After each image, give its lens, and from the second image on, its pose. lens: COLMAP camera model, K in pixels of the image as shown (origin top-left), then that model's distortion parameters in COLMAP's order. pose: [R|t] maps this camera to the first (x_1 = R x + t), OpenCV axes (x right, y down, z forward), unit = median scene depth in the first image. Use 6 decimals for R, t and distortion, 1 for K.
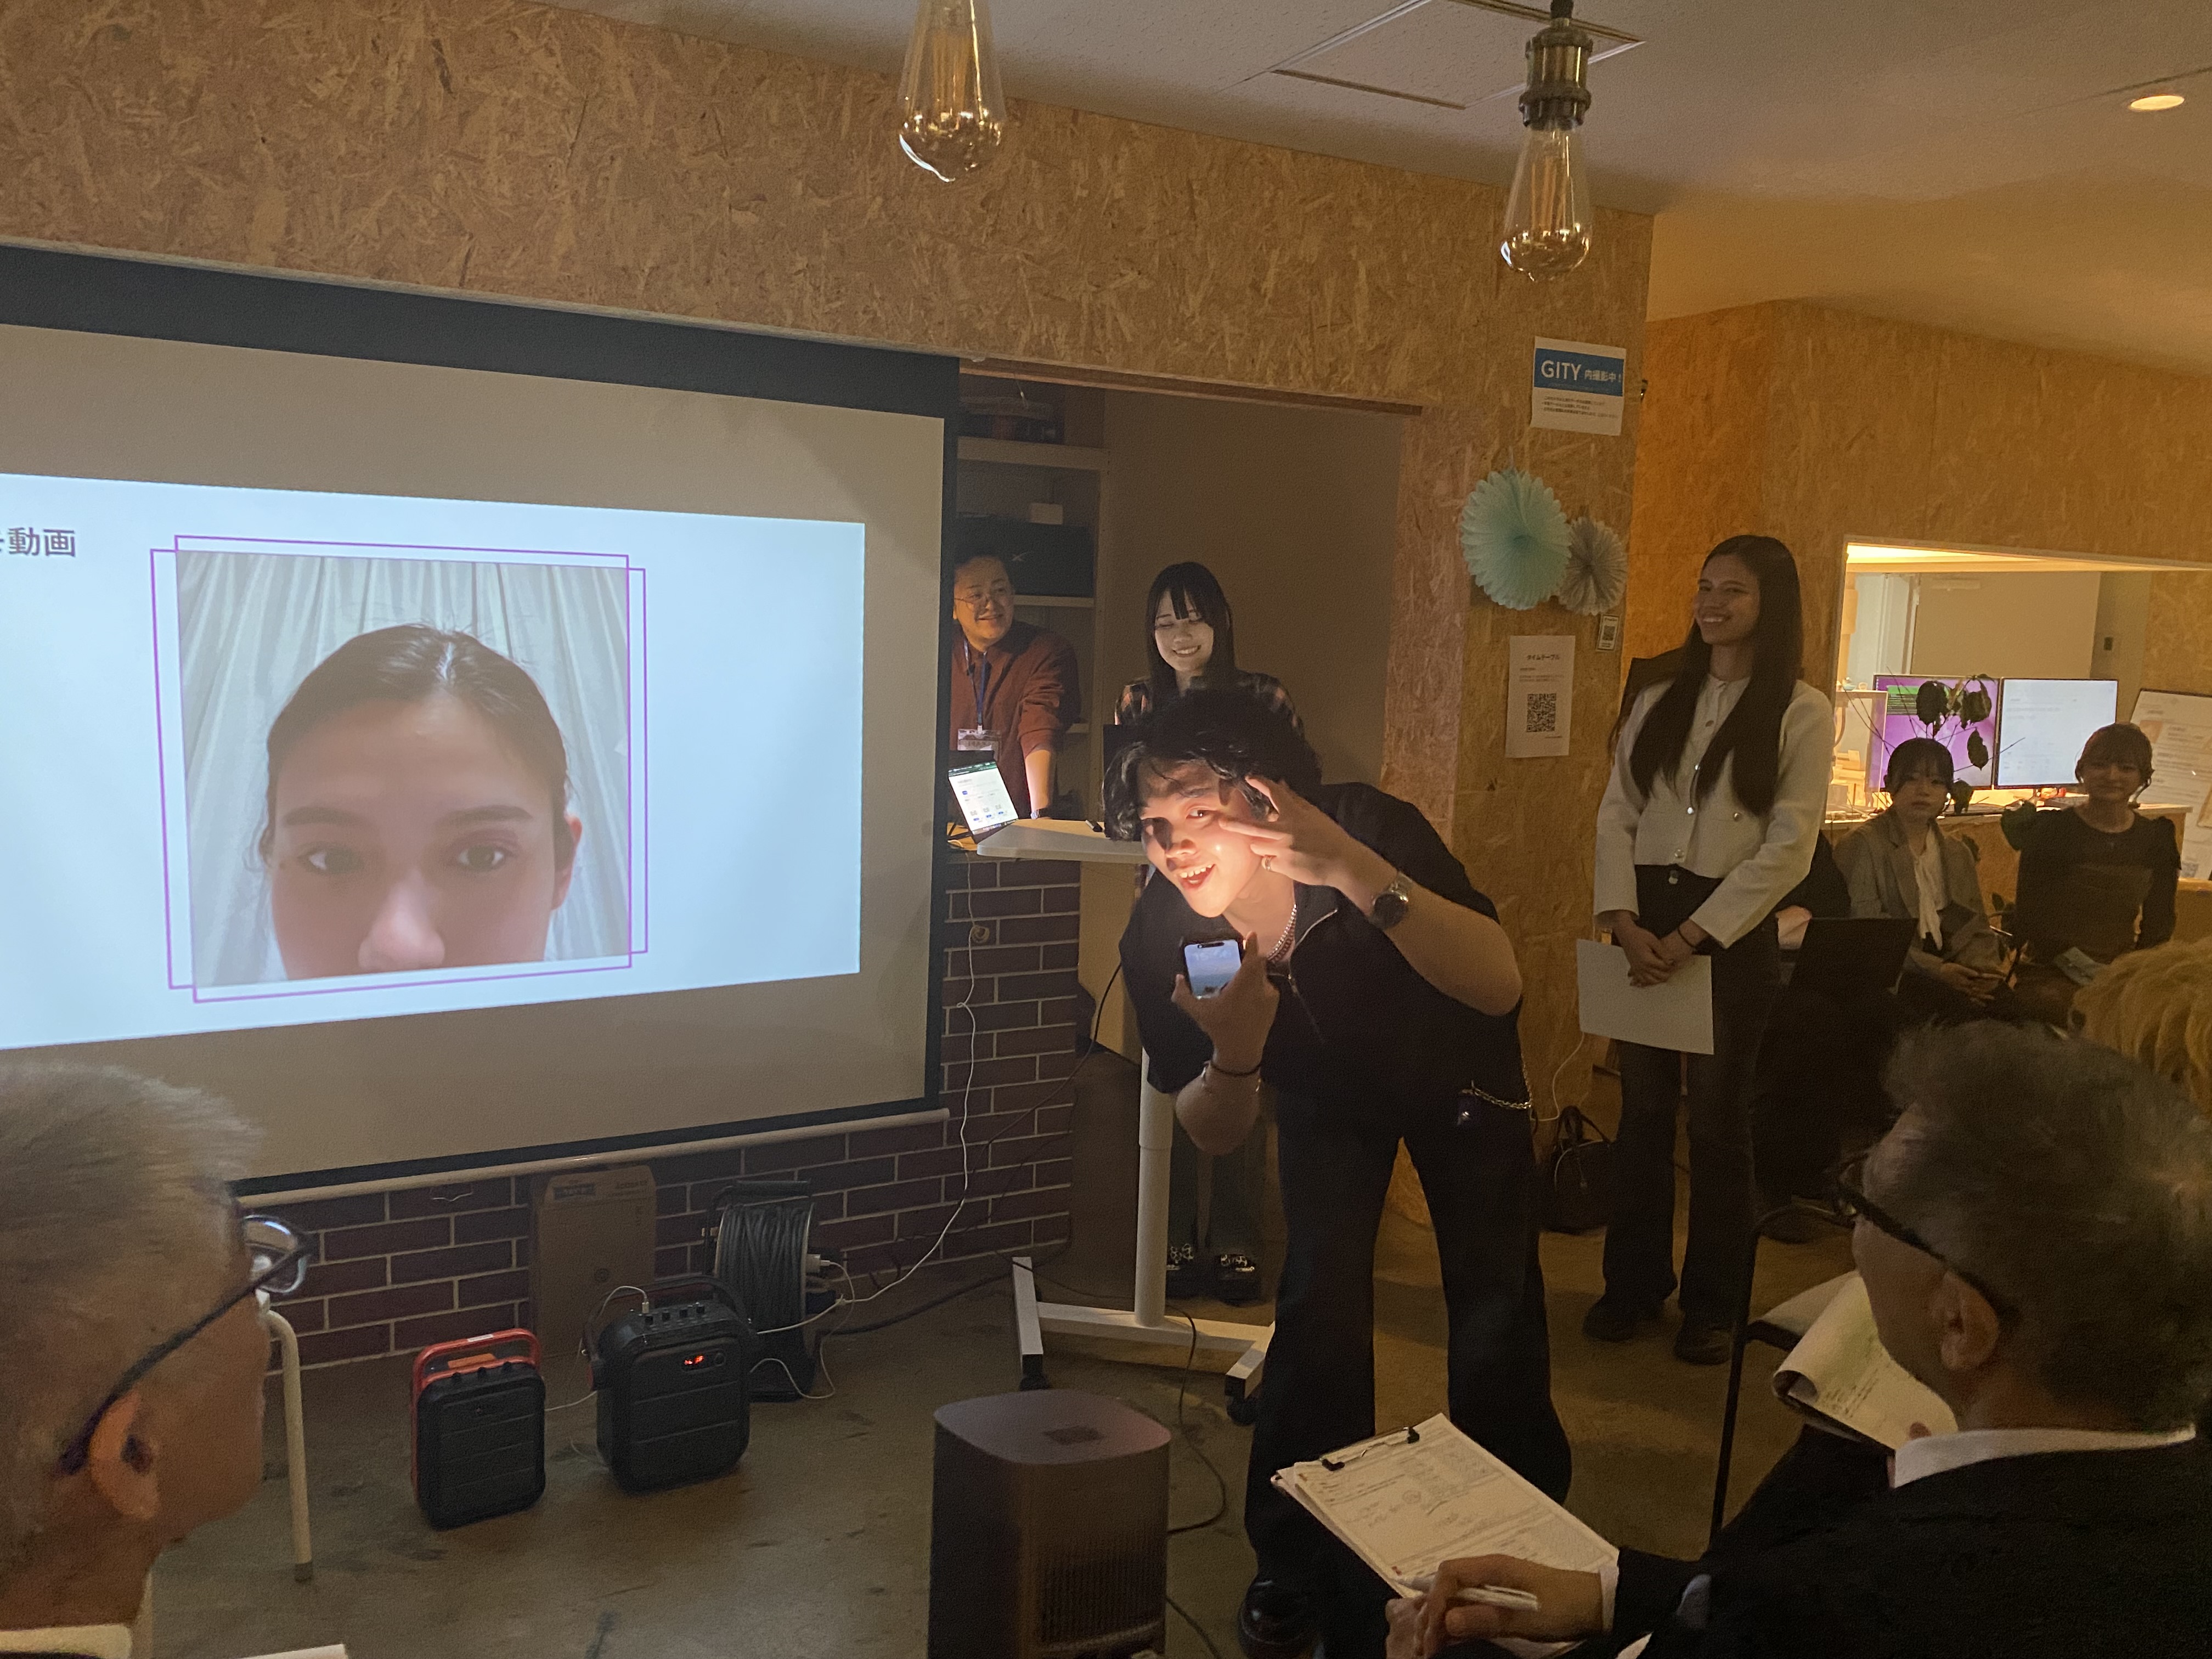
lens RADIAL K [[1690.7, 0, 1077.2], [0, 1690.7, 811.2], [0, 0, 1]] dist [0.013908, -0.006340]
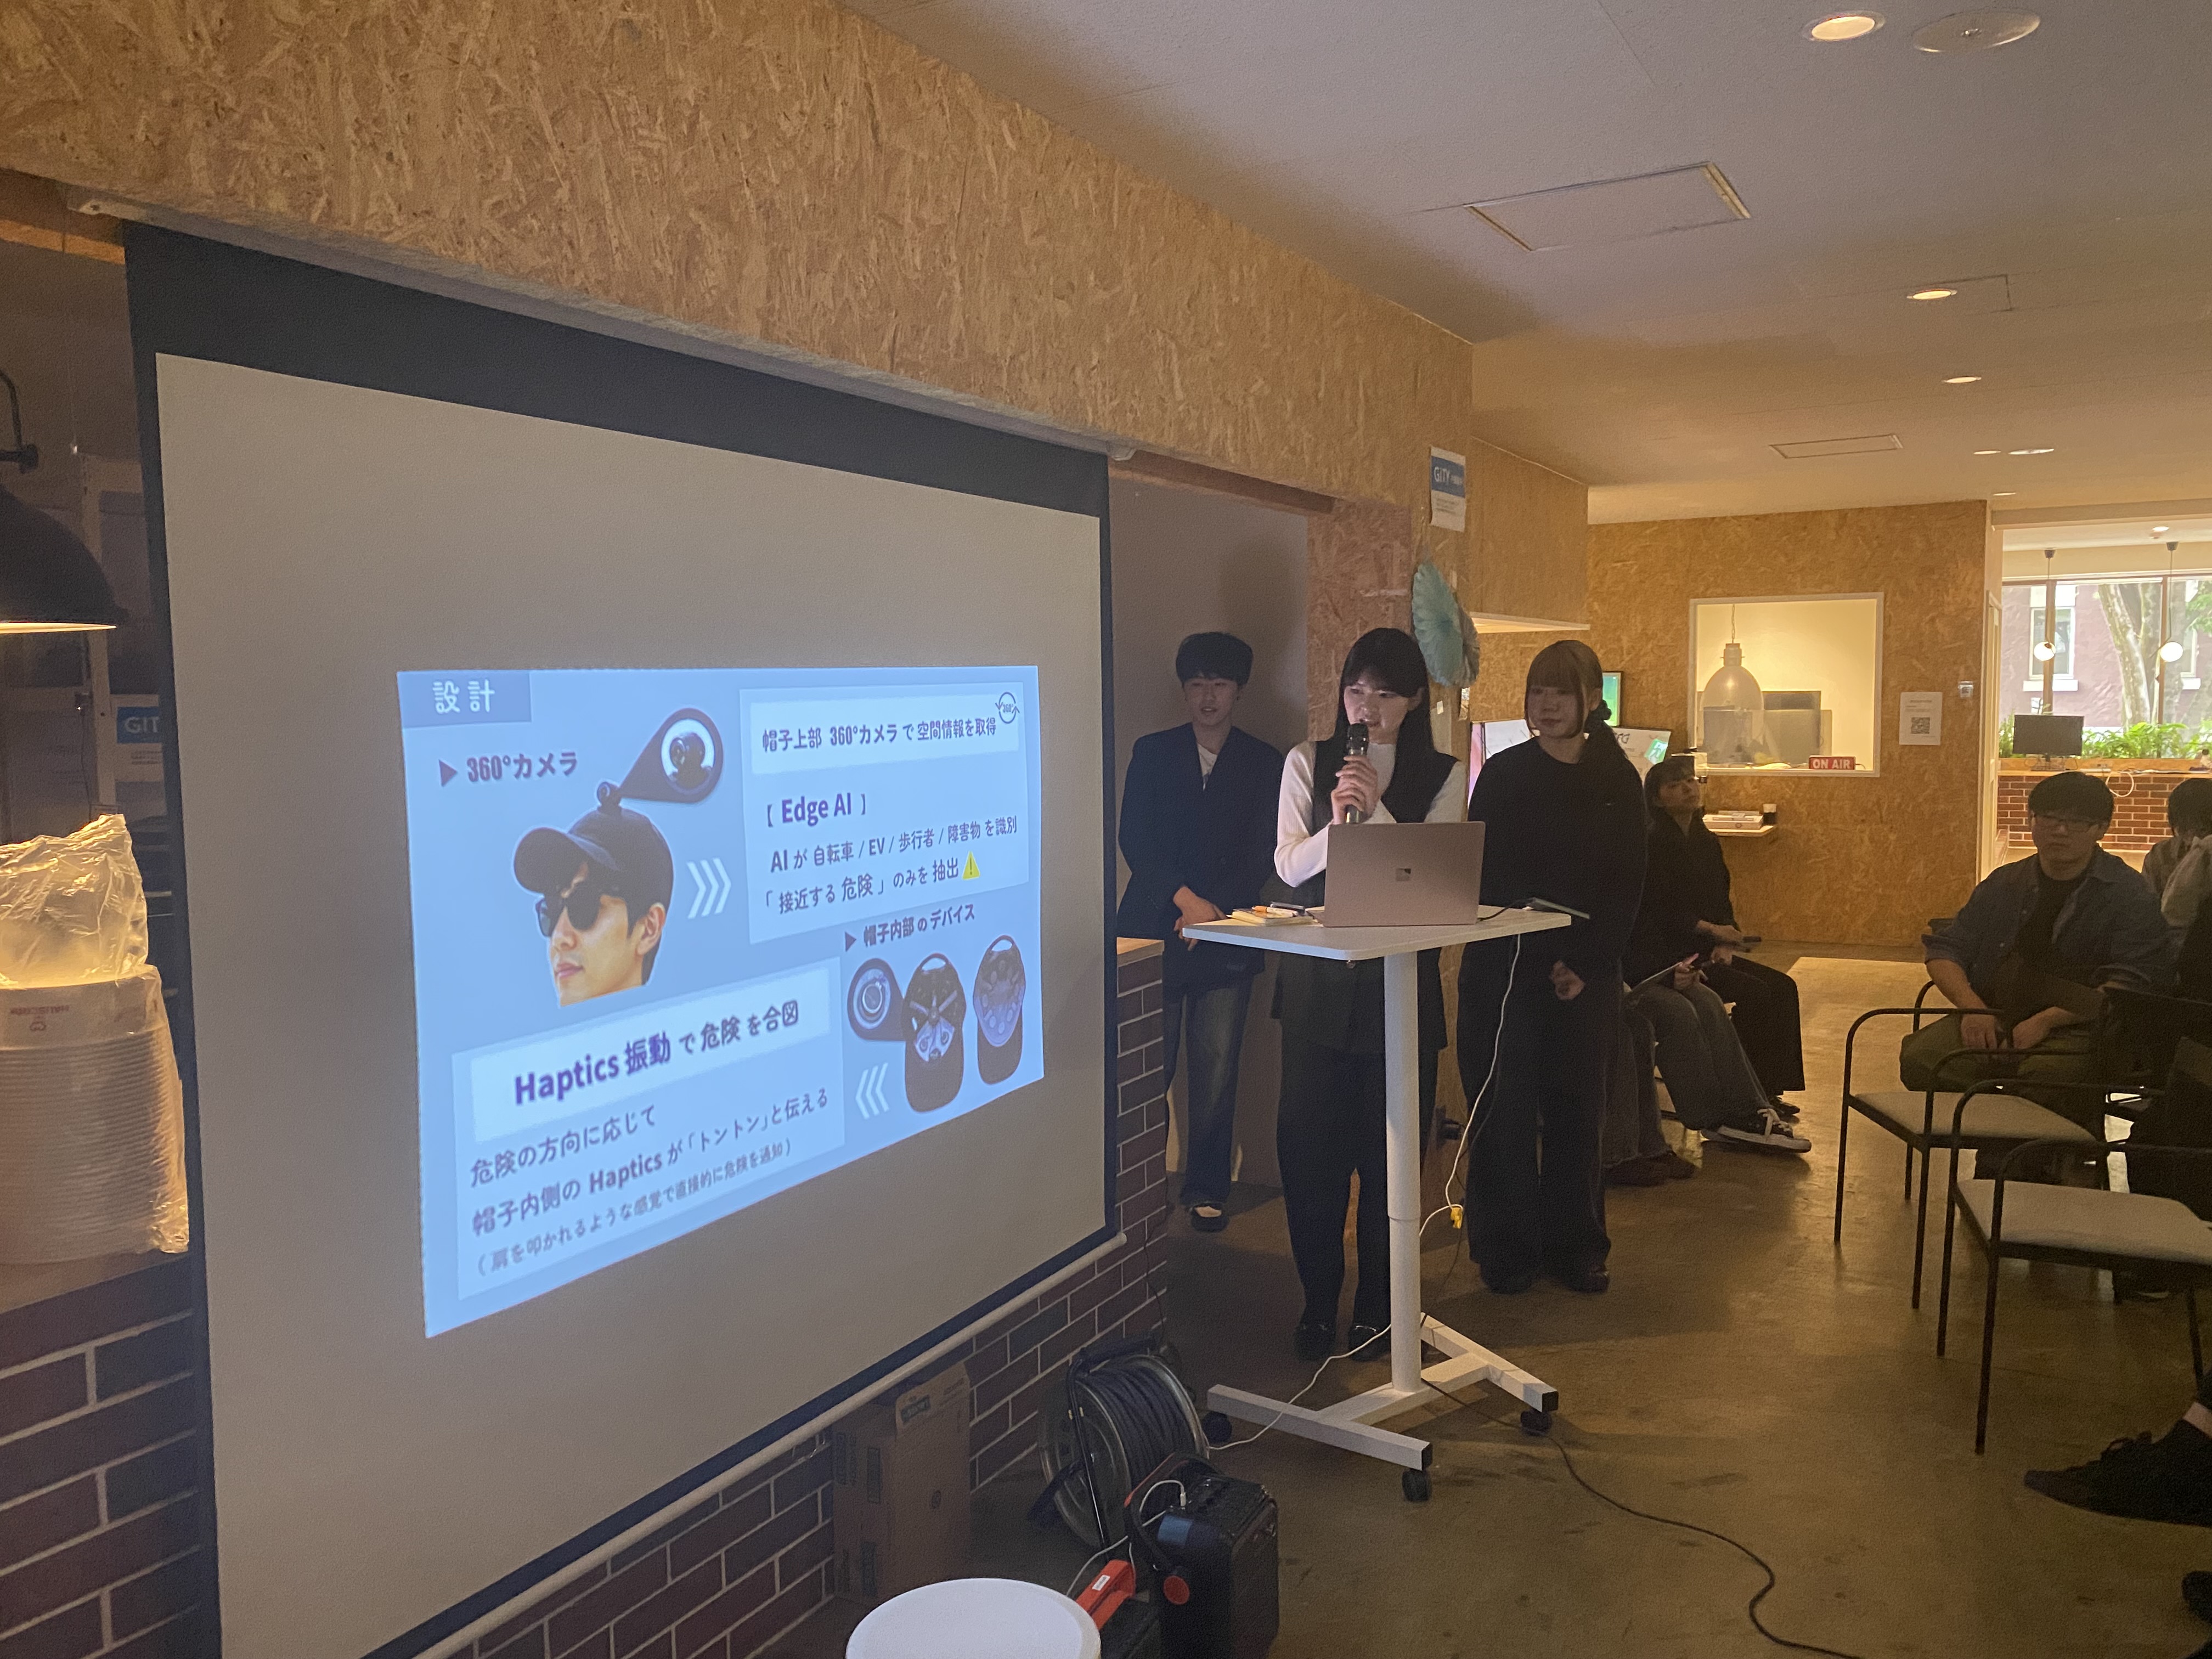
lens RADIAL K [[1690.7, 0, 1082.8], [0, 1690.7, 820.4], [0, 0, 1]] dist [0.013908, -0.006340]
pose [[0.851296, -0.084992, 0.517756, -0.615740], [0.101714, 0.994806, -0.003938, -0.058716], [-0.514732, 0.056015, 0.855519, 0.194067]]
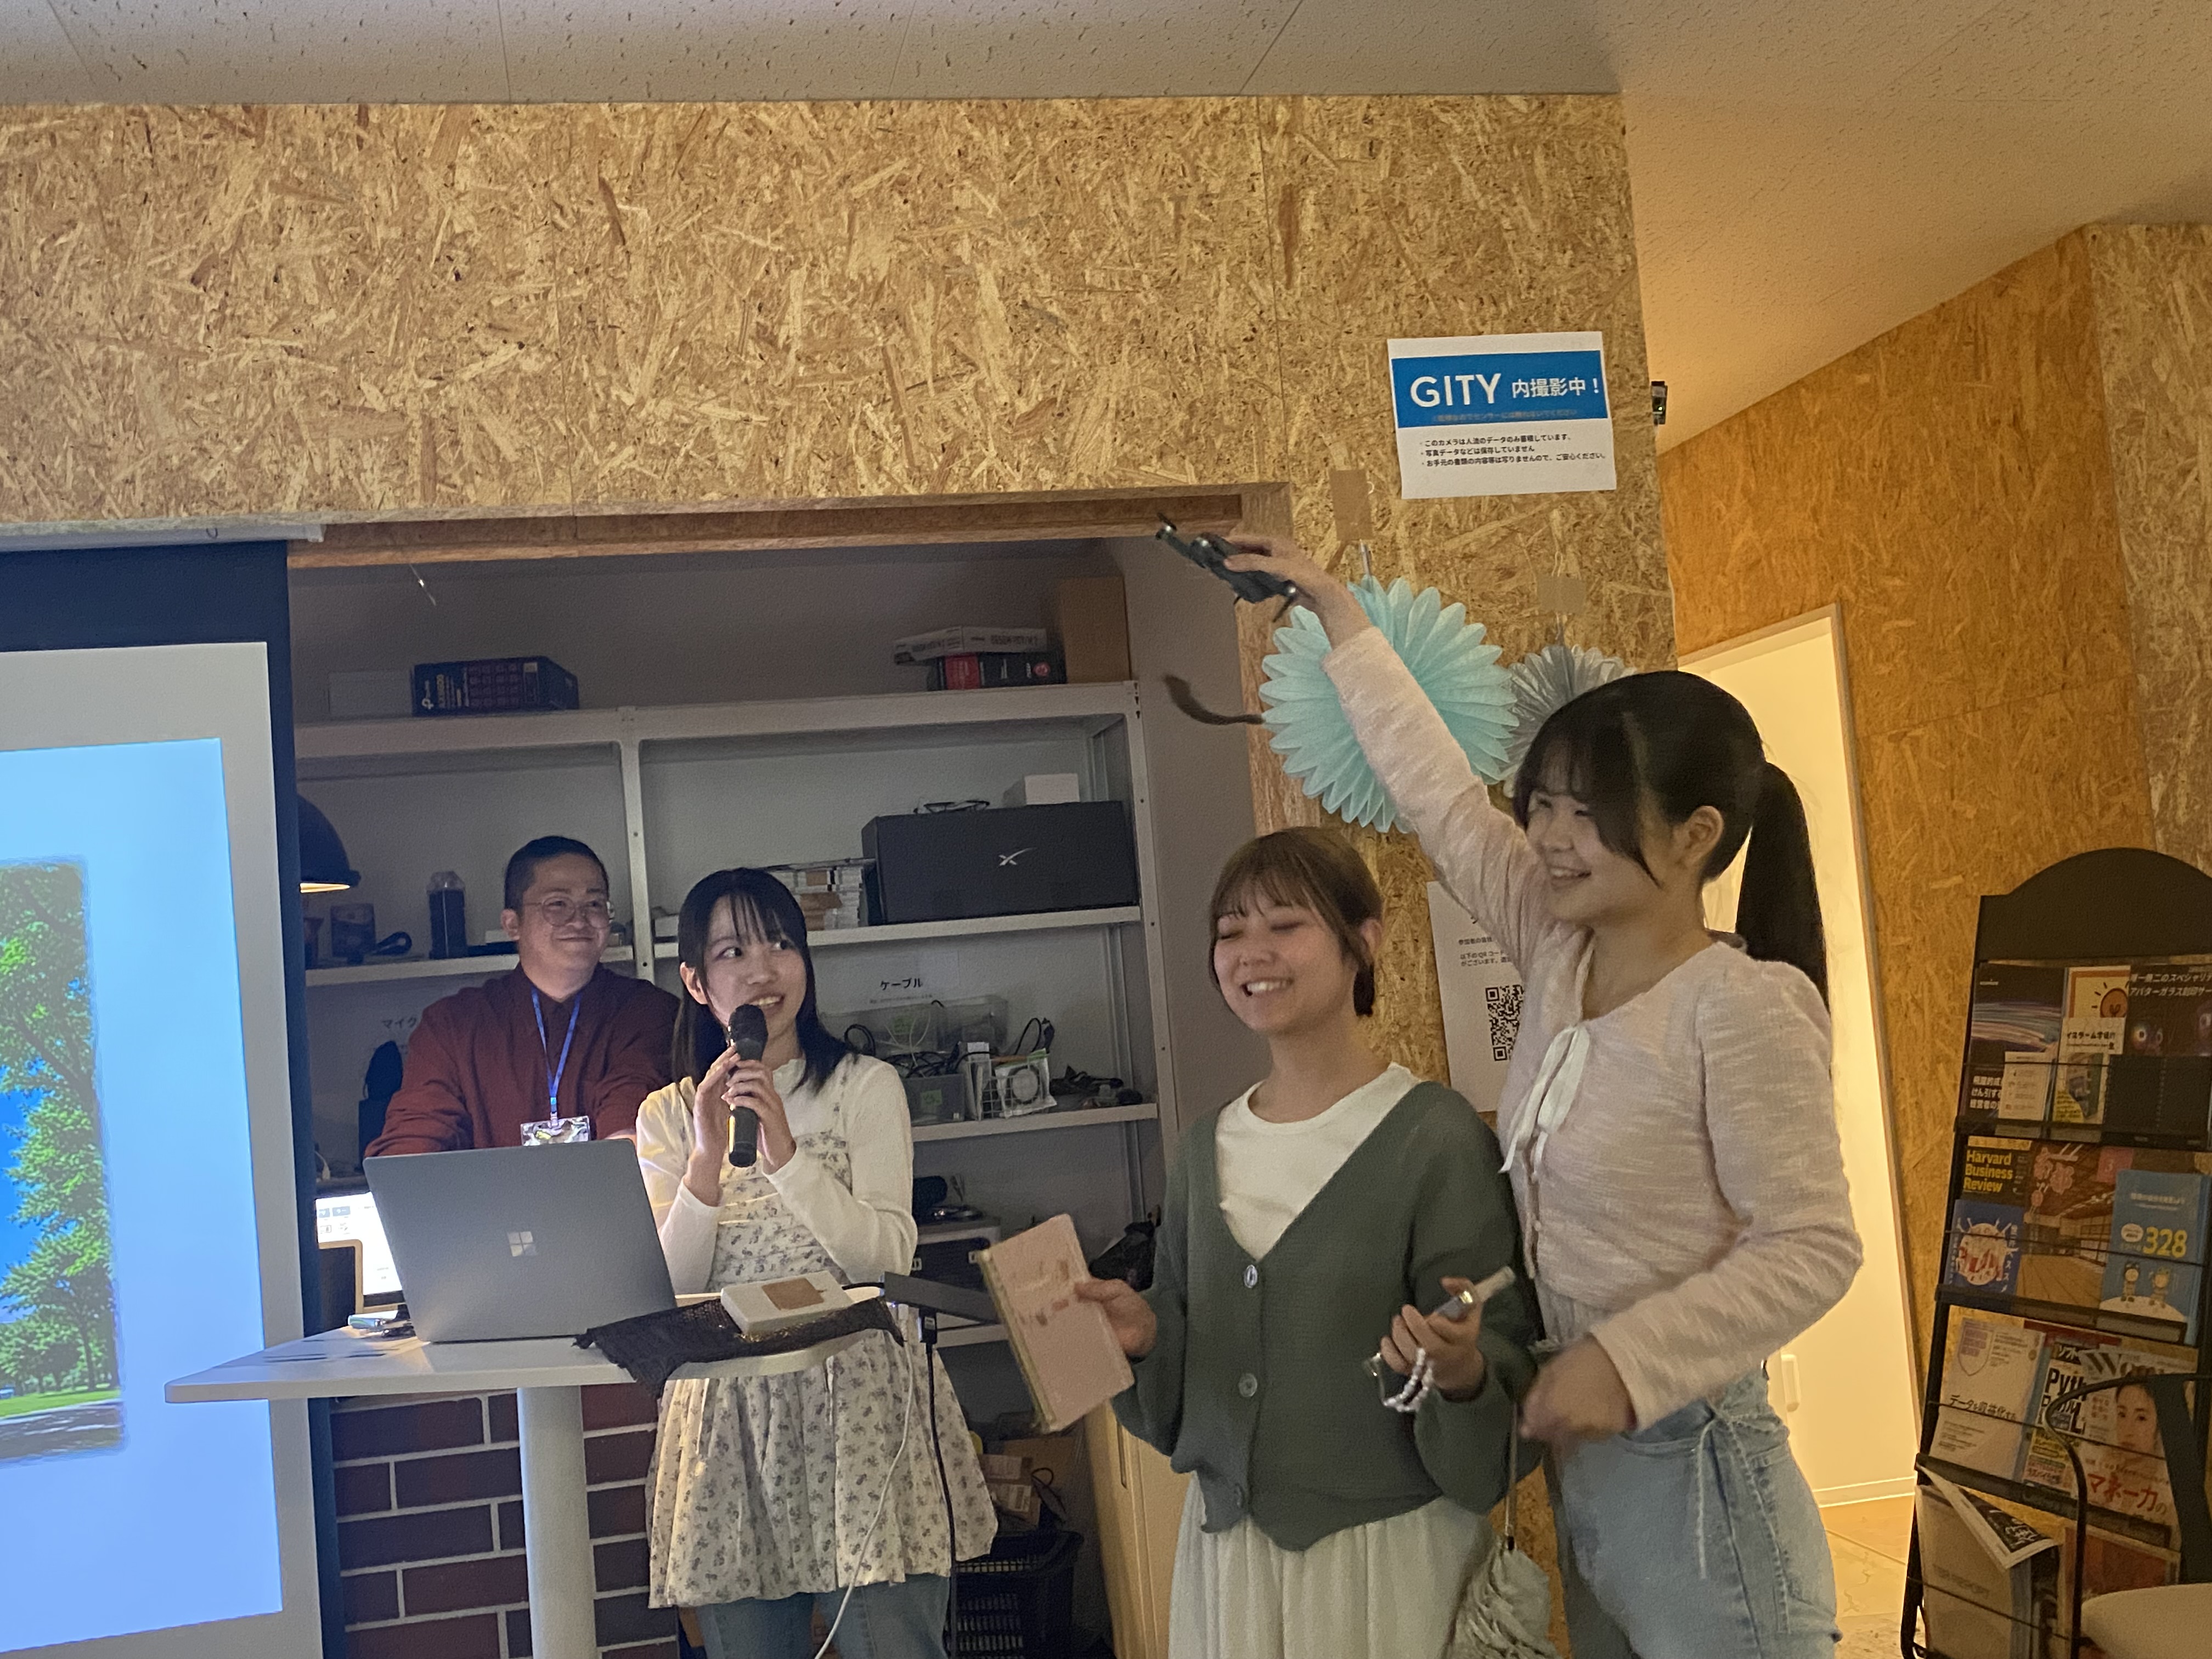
lens RADIAL K [[2194.8, 0, 1078.7], [0, 2194.8, 849.7], [0, 0, 1]] dist [0.019838, 0.000000]
pose [[0.950089, -0.130836, -0.283218, 0.409835], [0.080937, 0.980100, -0.181253, 0.001514], [0.301297, 0.149284, 0.941772, 0.379021]]
